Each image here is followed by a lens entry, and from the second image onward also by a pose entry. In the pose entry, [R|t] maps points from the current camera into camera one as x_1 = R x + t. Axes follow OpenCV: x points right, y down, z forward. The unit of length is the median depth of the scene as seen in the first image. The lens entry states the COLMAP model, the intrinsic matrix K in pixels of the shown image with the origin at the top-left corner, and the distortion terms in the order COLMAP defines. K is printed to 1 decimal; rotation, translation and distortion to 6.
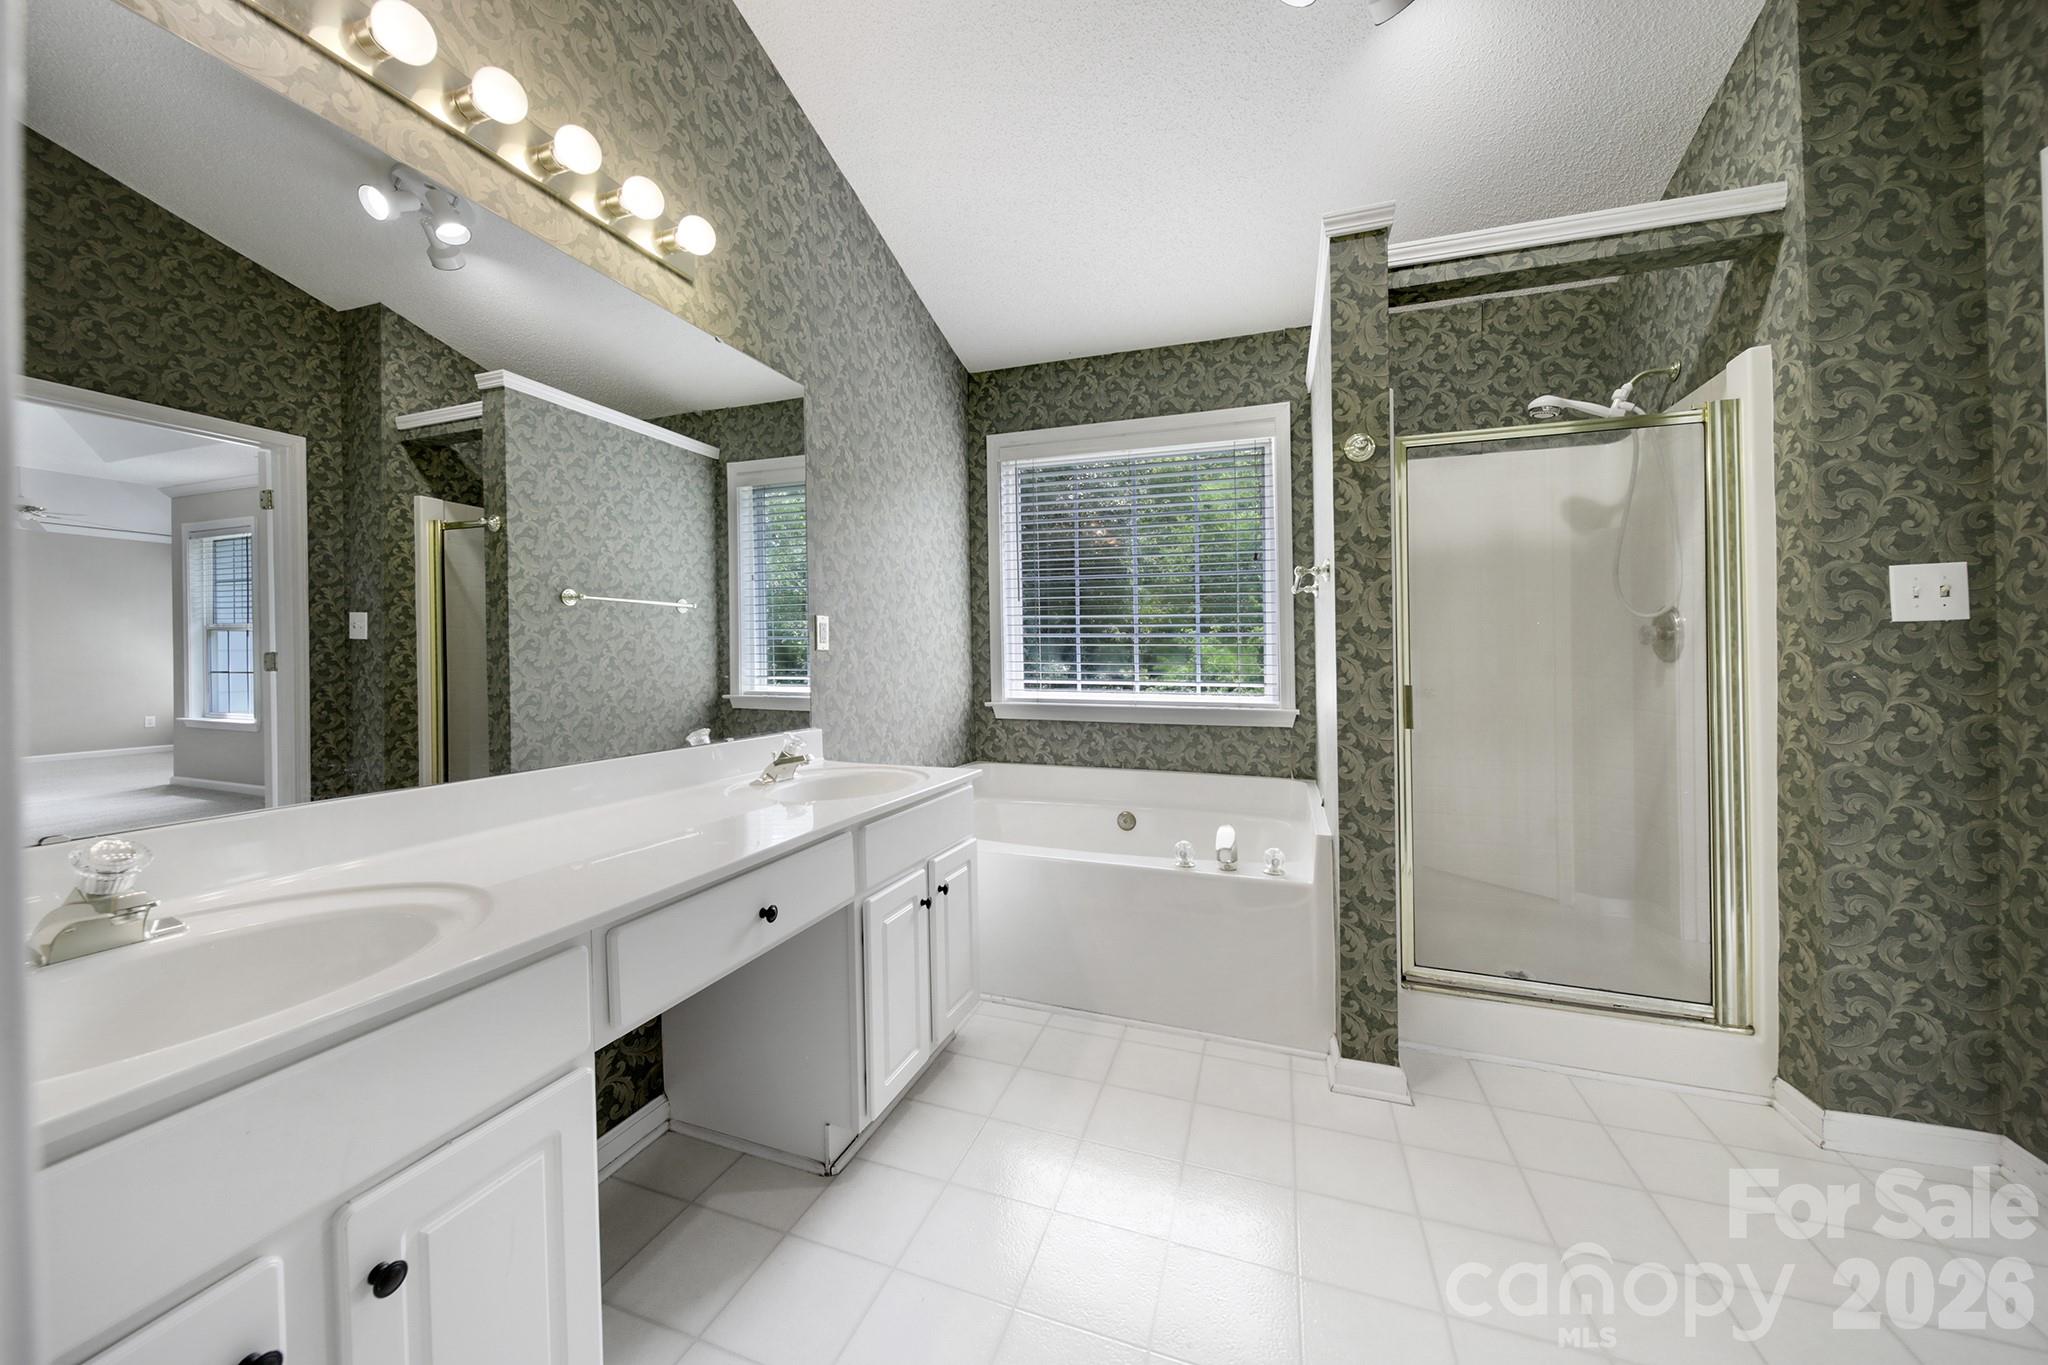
lens RADIAL K [[718.9, 0, 1024.3], [0, 718.9, 651.2], [0, 0, 1]] dist [-0.005716, 0.000274]
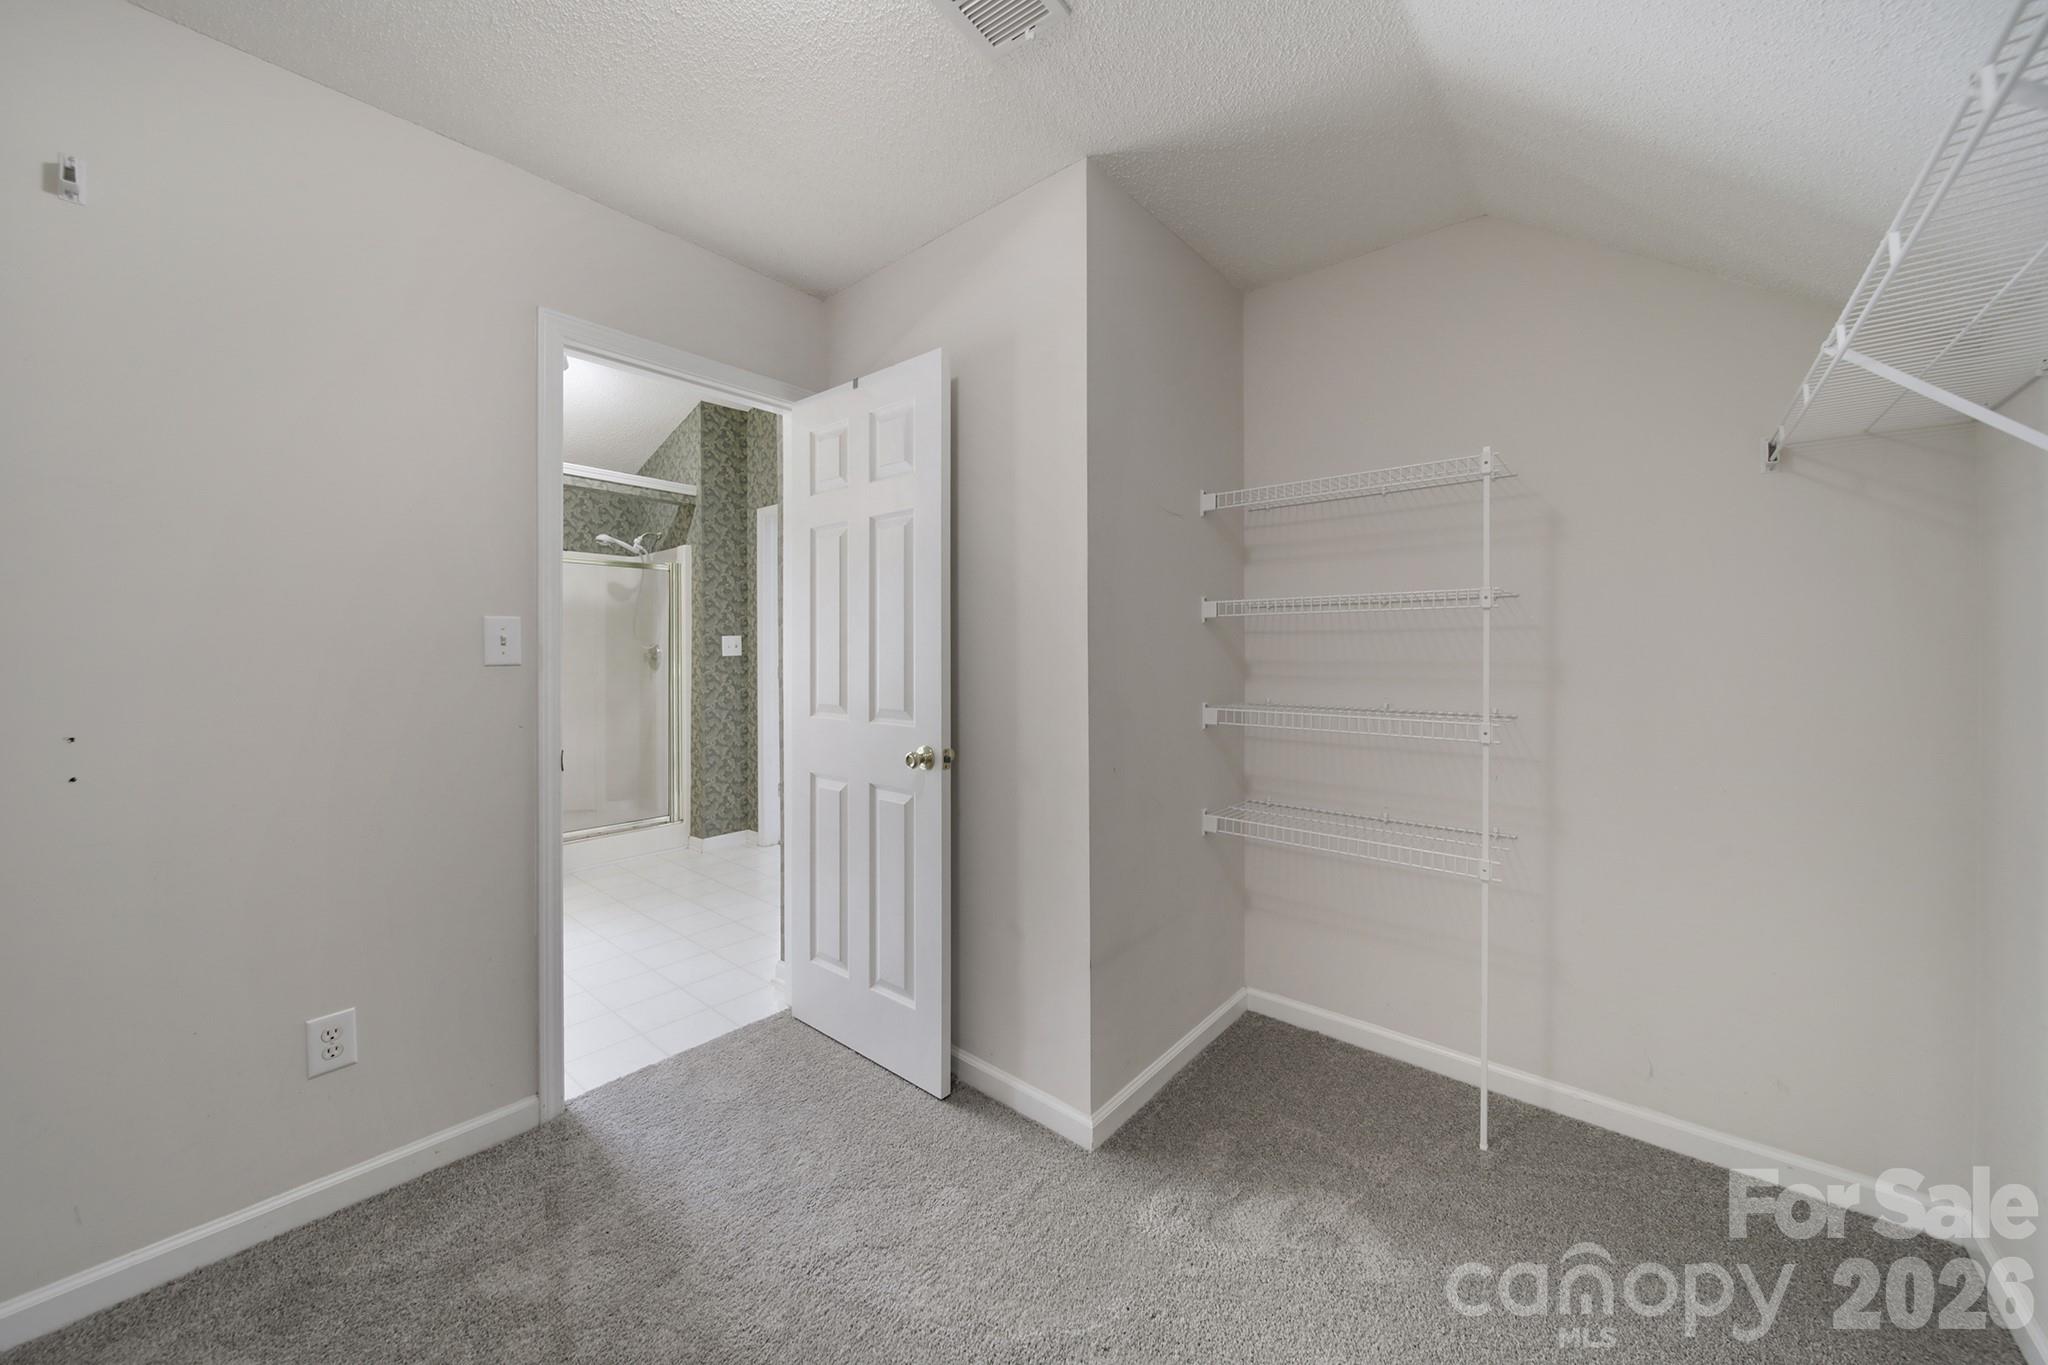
lens RADIAL K [[718.9, 0, 1019.4], [0, 718.9, 644.9], [0, 0, 1]] dist [-0.005716, 0.000274]
pose [[0.350445, 0.010078, 0.936529, -0.988381], [-0.009874, 0.999926, -0.007065, -0.074655], [-0.936531, -0.006772, 0.350519, -1.050402]]
